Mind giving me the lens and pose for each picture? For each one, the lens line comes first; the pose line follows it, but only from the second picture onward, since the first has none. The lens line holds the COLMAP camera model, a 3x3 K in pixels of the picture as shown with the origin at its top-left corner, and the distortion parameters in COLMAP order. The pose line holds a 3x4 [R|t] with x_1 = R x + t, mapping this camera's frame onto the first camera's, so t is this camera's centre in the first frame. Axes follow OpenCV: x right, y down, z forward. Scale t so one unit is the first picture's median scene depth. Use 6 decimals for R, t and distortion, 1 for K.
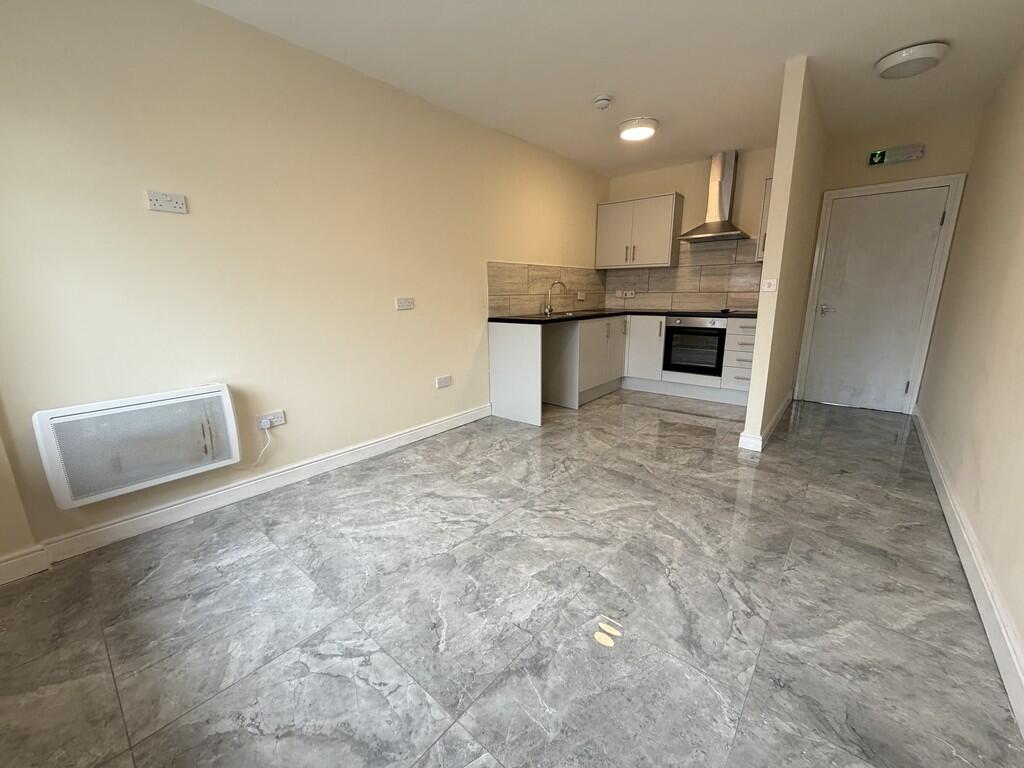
lens RADIAL K [[405.8, 0, 508.1], [0, 405.8, 383.6], [0, 0, 1]] dist [0.001277, 0.000036]
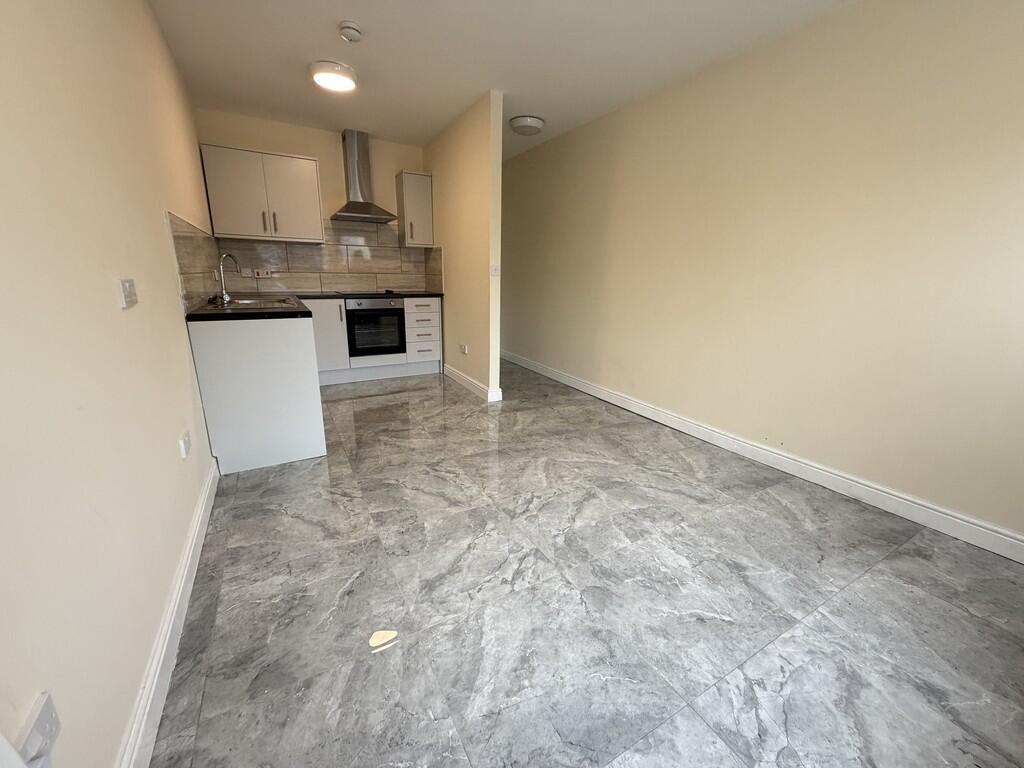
lens RADIAL K [[405.8, 0, 508.1], [0, 405.8, 383.6], [0, 0, 1]] dist [0.001277, 0.000036]
pose [[0.345204, -0.230625, 0.909751, -0.580890], [0.183171, 0.967253, 0.175698, -0.116192], [-0.920480, 0.105988, 0.376143, 0.520201]]
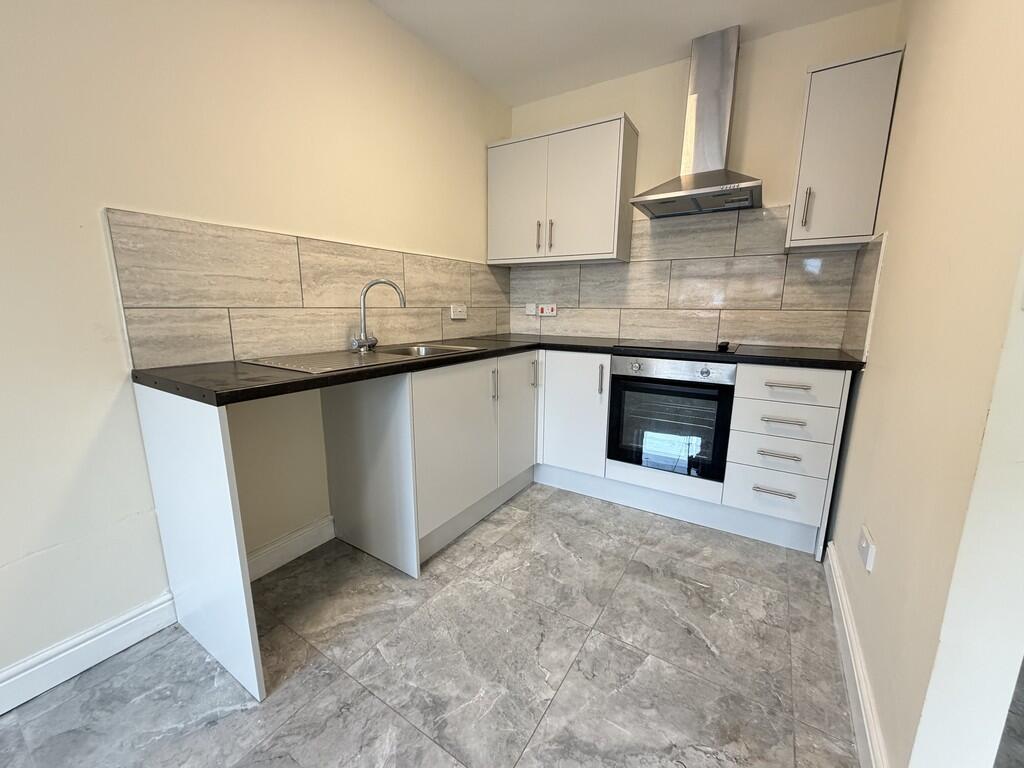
lens RADIAL K [[405.8, 0, 508.1], [0, 405.8, 383.6], [0, 0, 1]] dist [0.001277, 0.000036]
pose [[0.991335, -0.007795, 0.131127, 0.309939], [0.011901, 0.999462, -0.030556, -0.184007], [-0.130819, 0.031852, 0.990895, 0.820775]]
